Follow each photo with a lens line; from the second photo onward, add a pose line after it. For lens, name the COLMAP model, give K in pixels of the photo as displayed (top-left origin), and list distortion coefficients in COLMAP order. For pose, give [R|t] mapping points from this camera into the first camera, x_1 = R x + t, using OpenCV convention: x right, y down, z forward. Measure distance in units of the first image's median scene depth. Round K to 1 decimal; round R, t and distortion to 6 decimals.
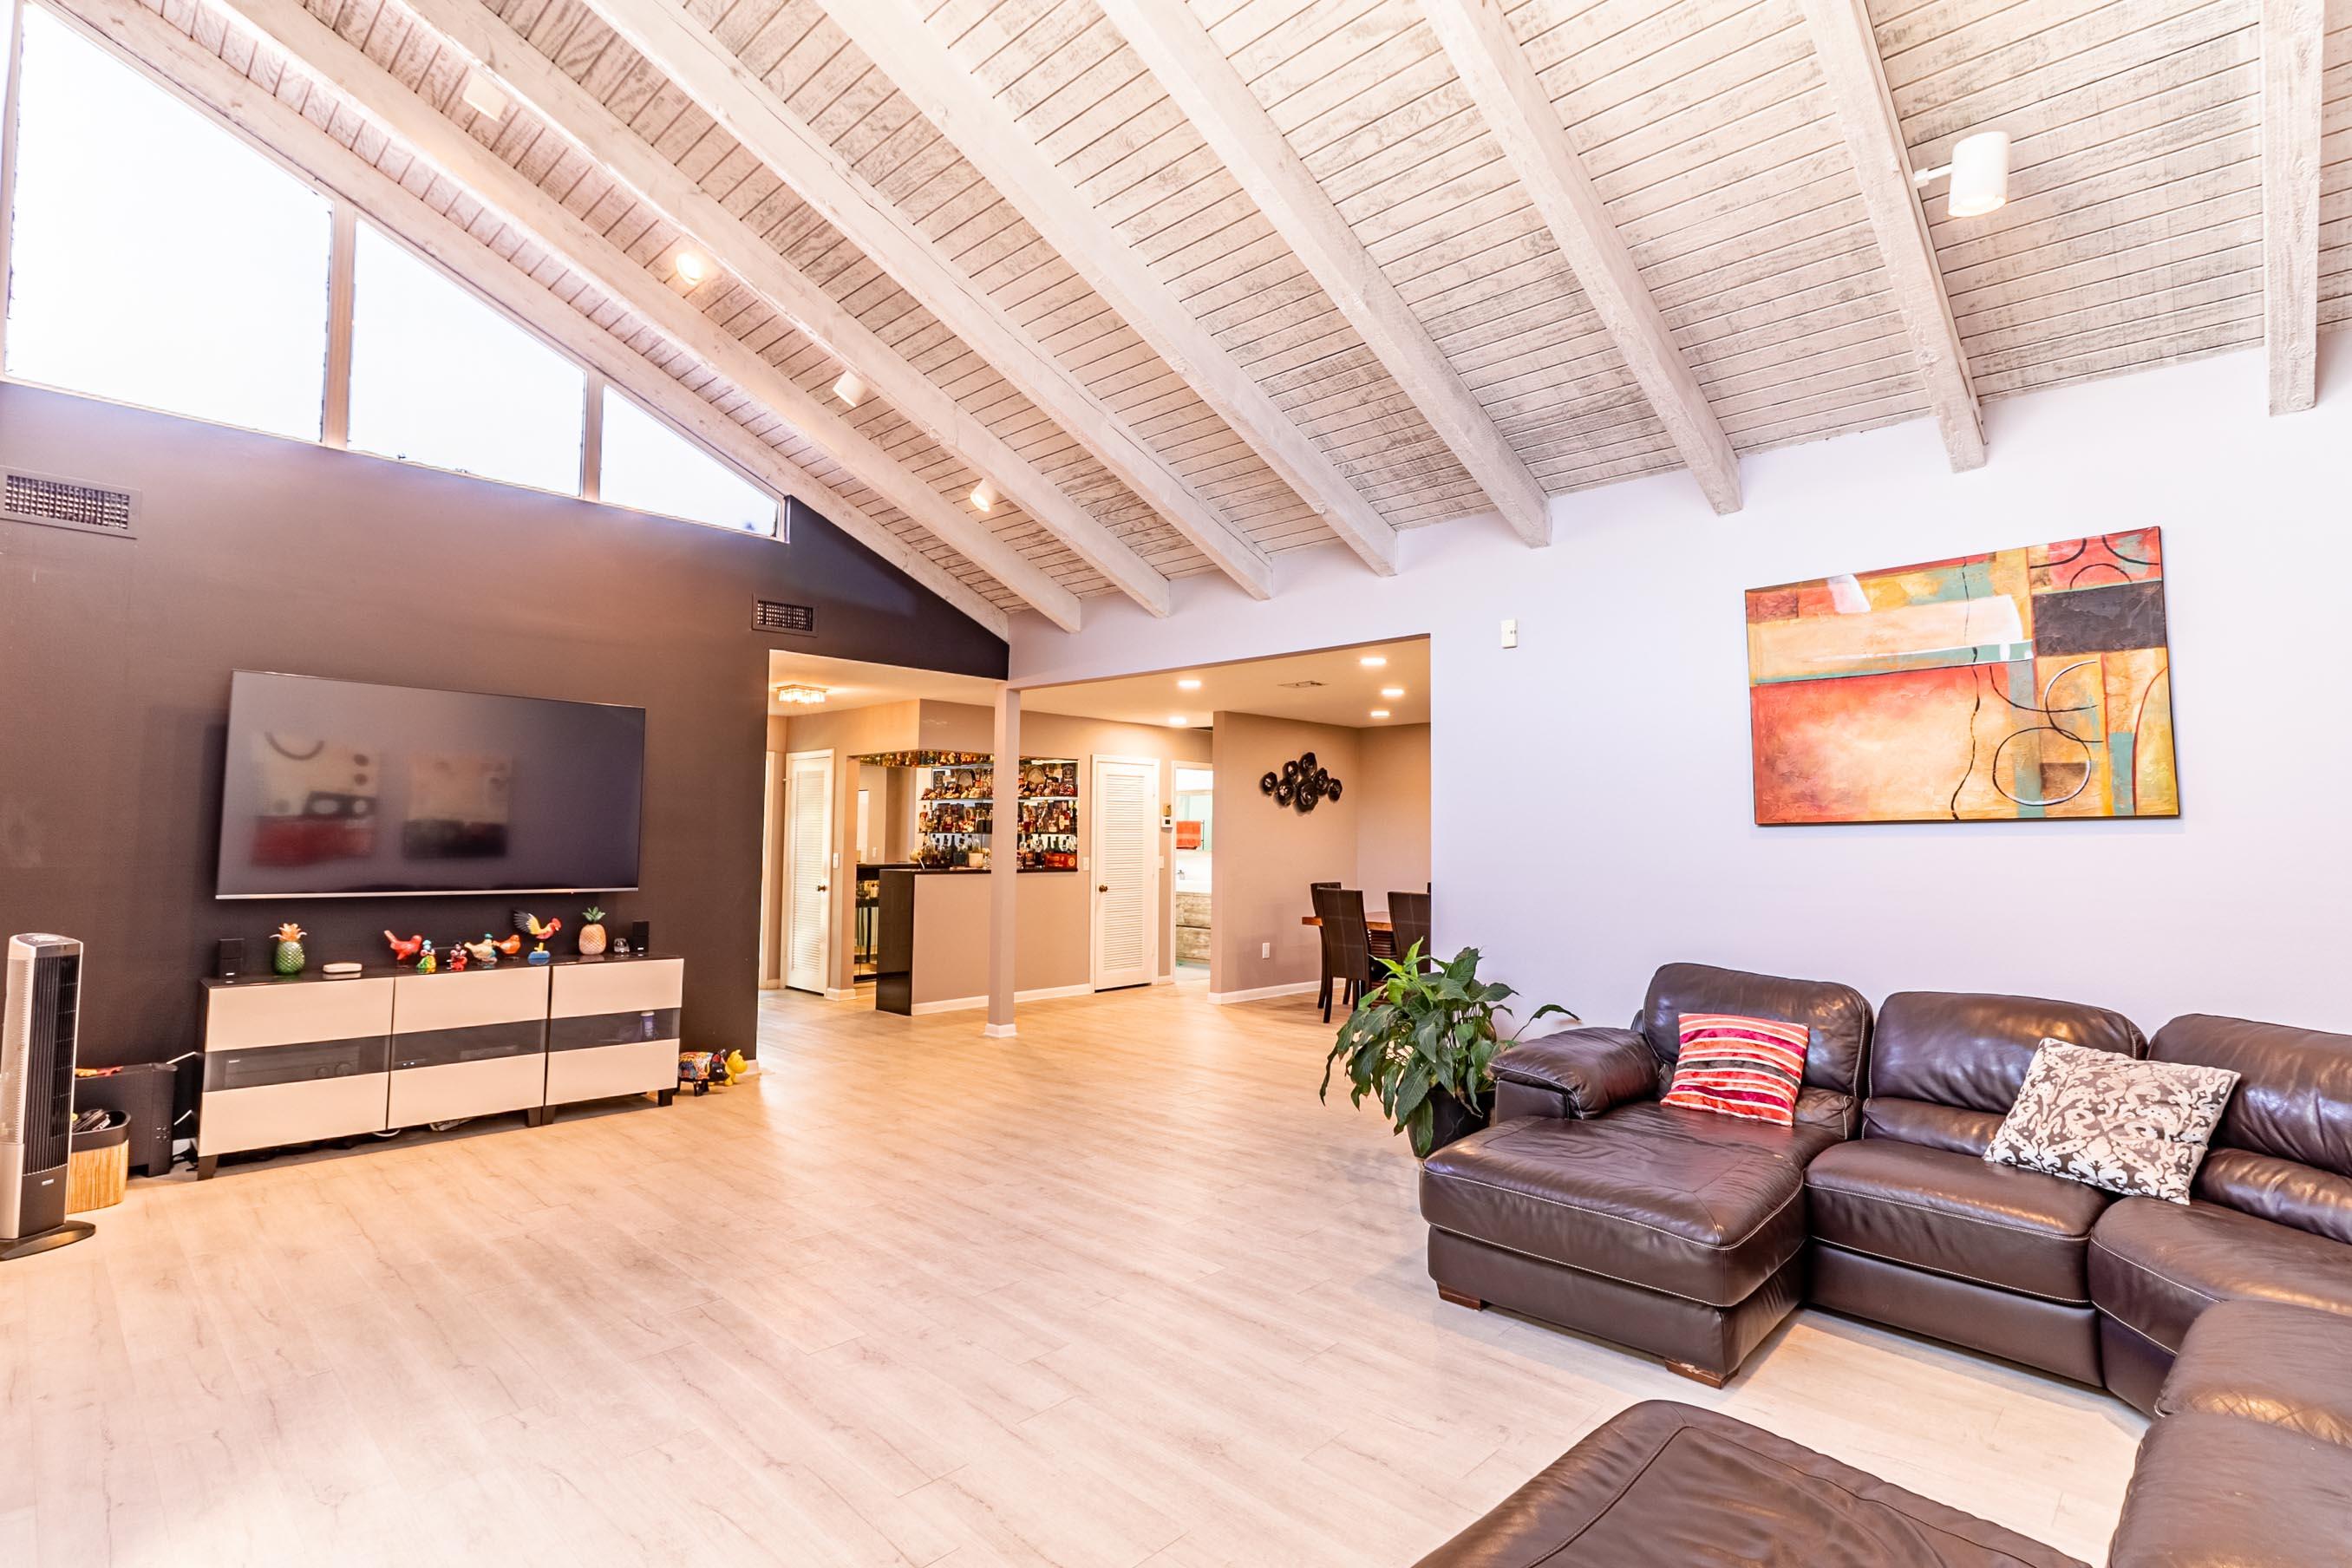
lens RADIAL K [[1116.4, 0, 1154.6], [0, 1116.4, 769.2], [0, 0, 1]] dist [-0.002554, -0.000357]
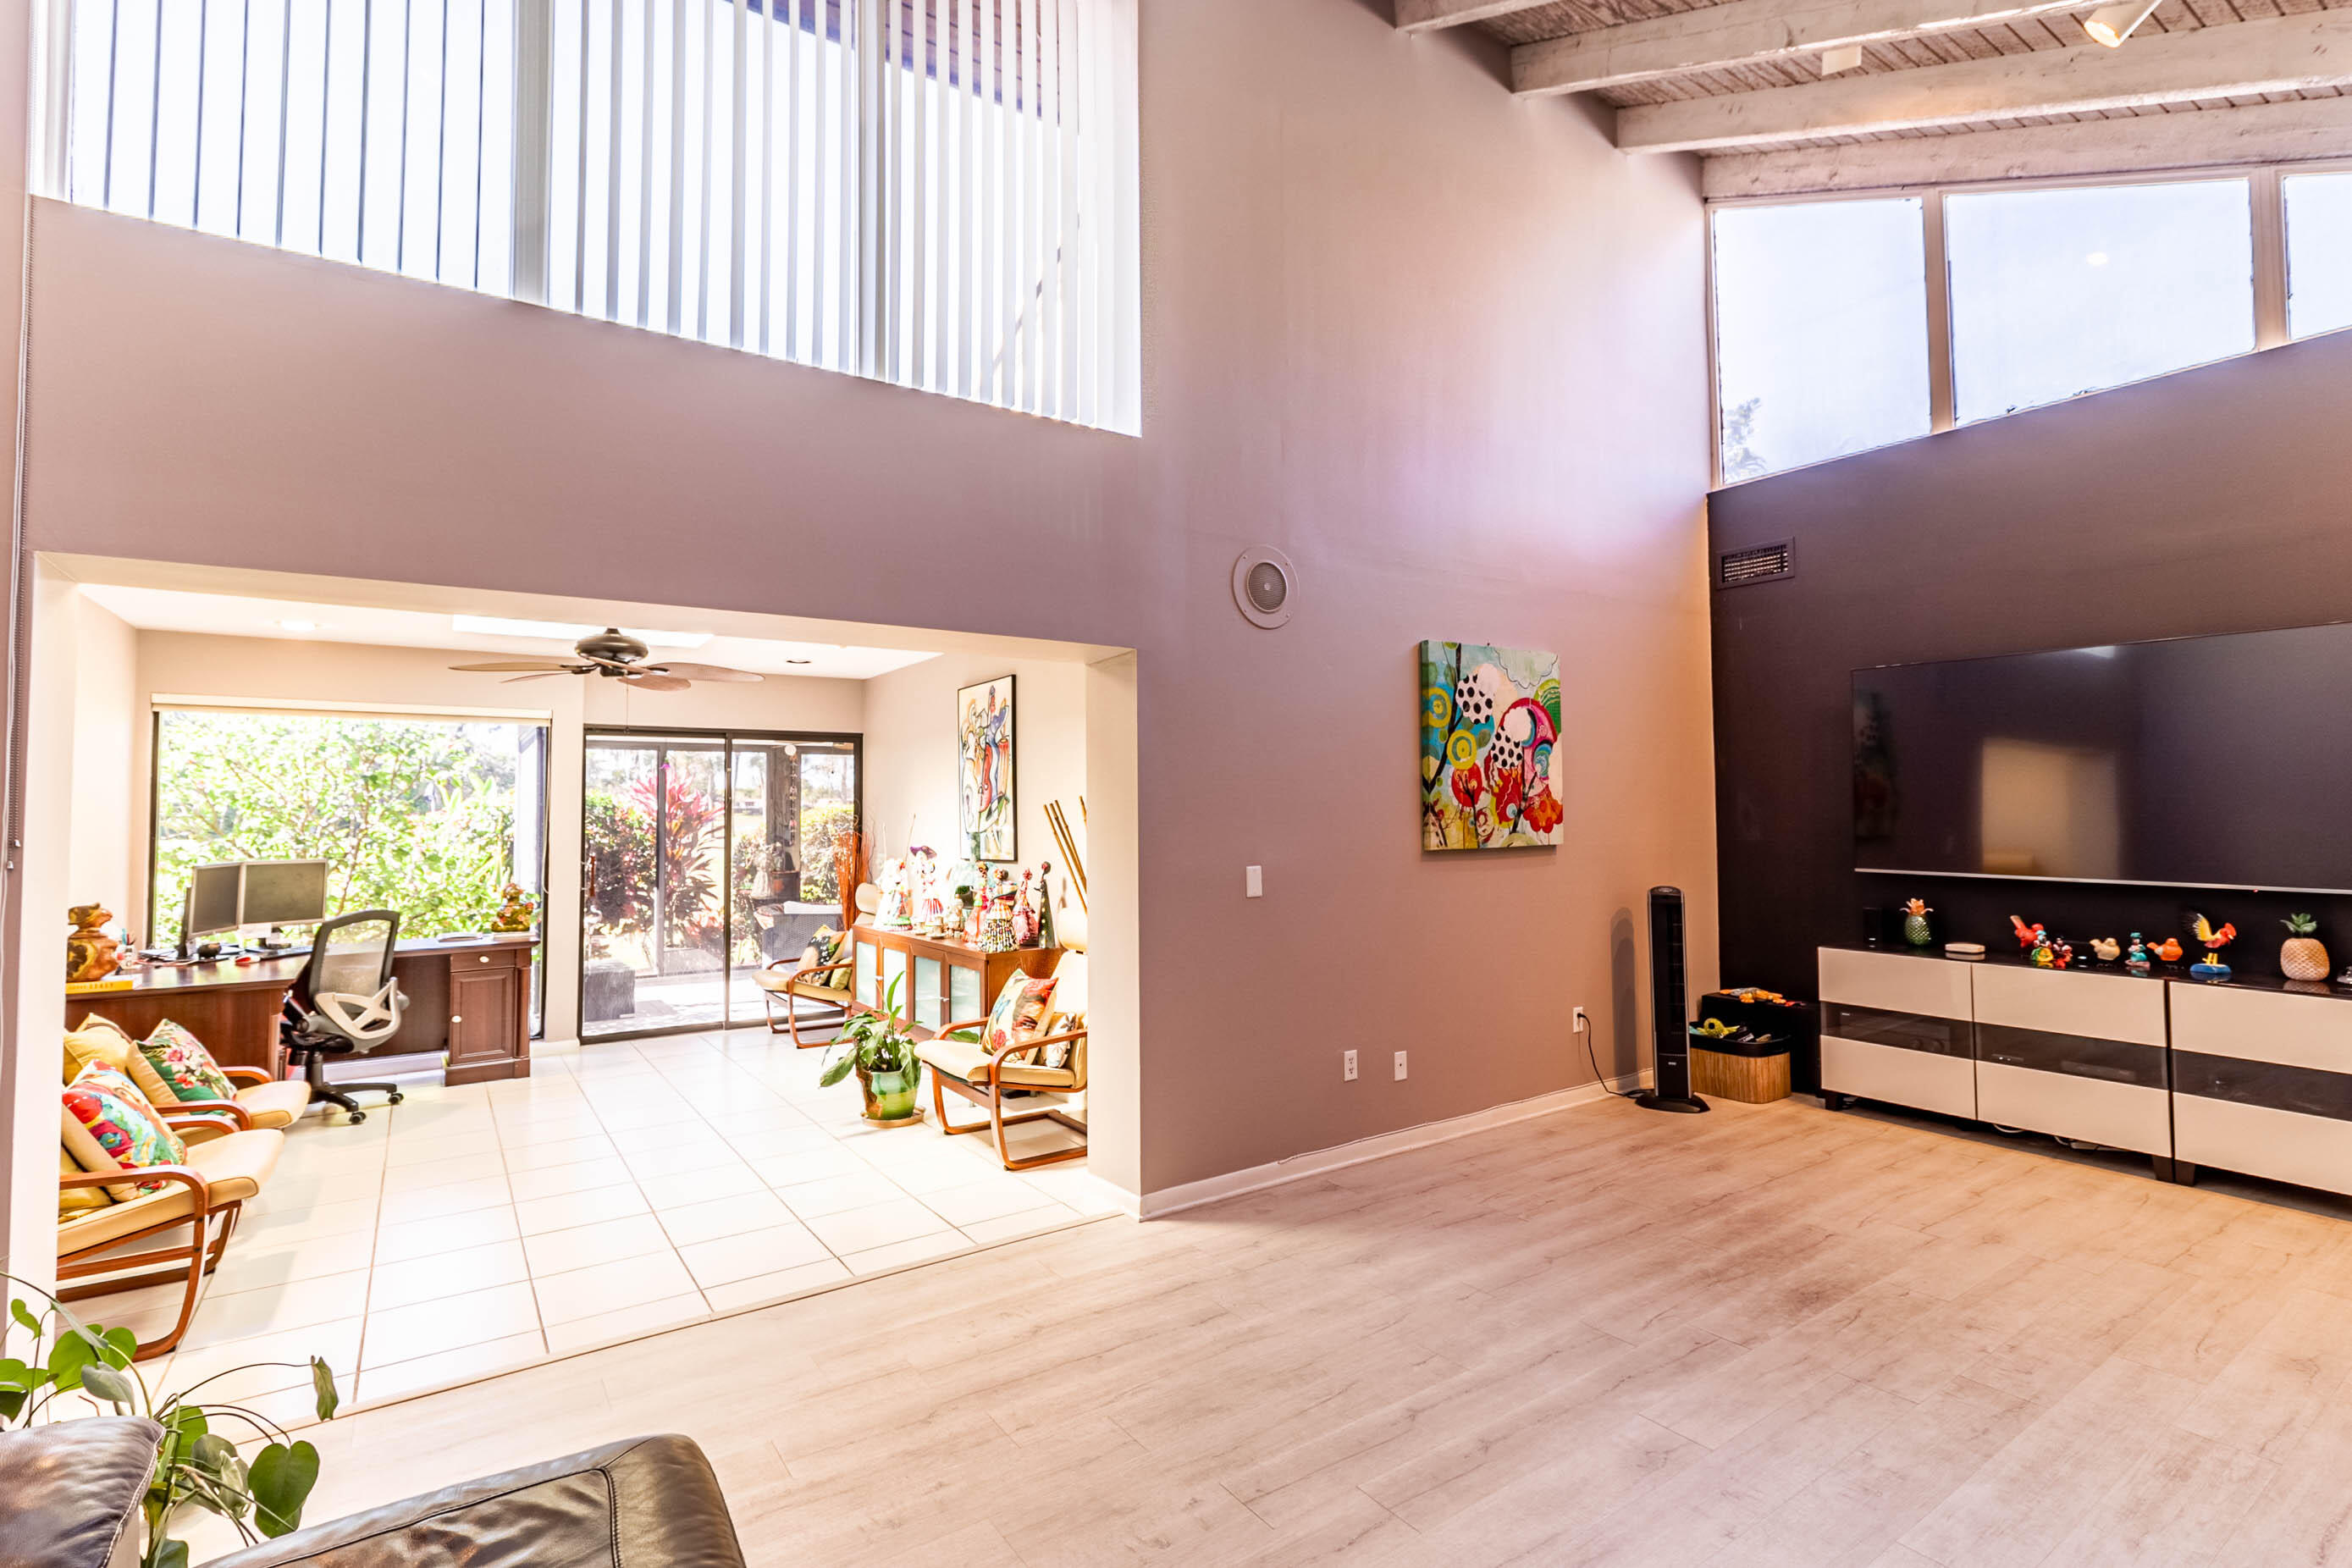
lens RADIAL K [[1075.3, 0, 1171.4], [0, 1075.3, 774.5], [0, 0, 1]] dist [0.001738, 0.000359]
pose [[-0.188262, -0.041007, -0.981262, 0.451151], [0.066324, 0.996316, -0.054361, 0.036196], [0.979877, -0.075315, -0.184849, 0.623731]]
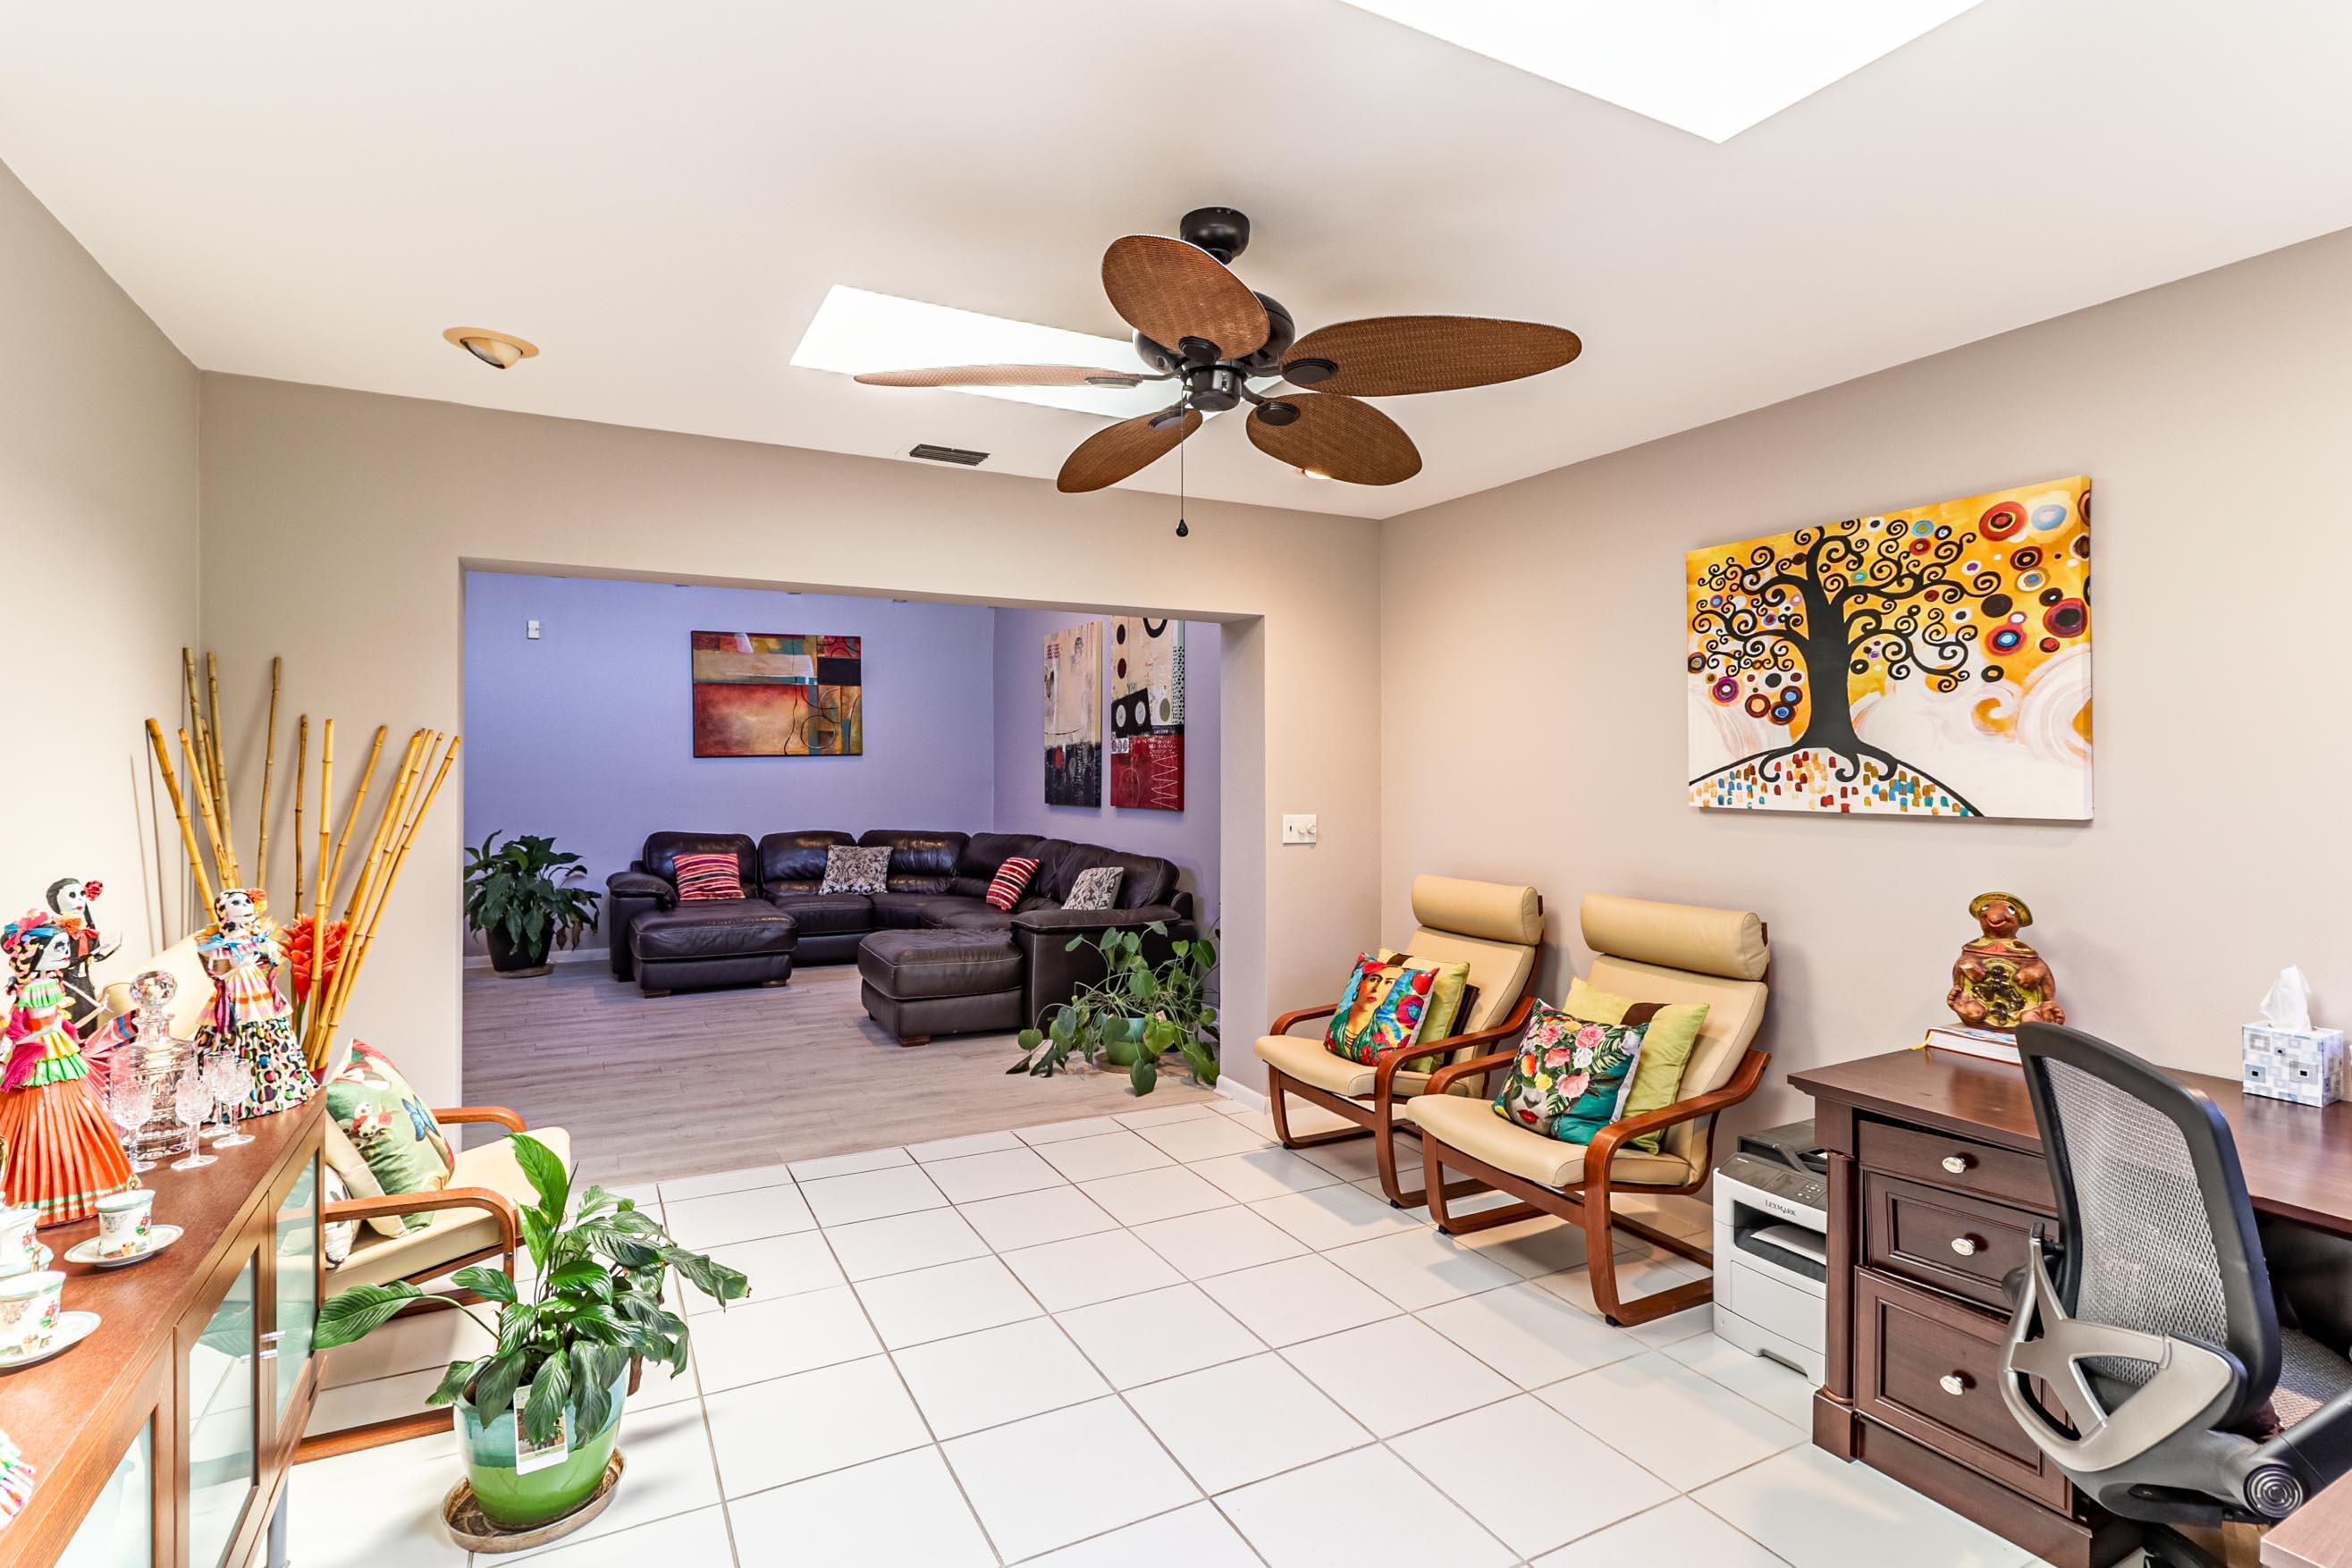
lens RADIAL K [[1189.5, 0, 1169.5], [0, 1189.5, 772.4], [0, 0, 1]] dist [0.001871, 0.000448]
pose [[0.309566, -0.012322, 0.950798, -1.216975], [-0.053525, 0.998105, 0.030362, -0.030084], [-0.949370, -0.060291, 0.308320, -0.417315]]
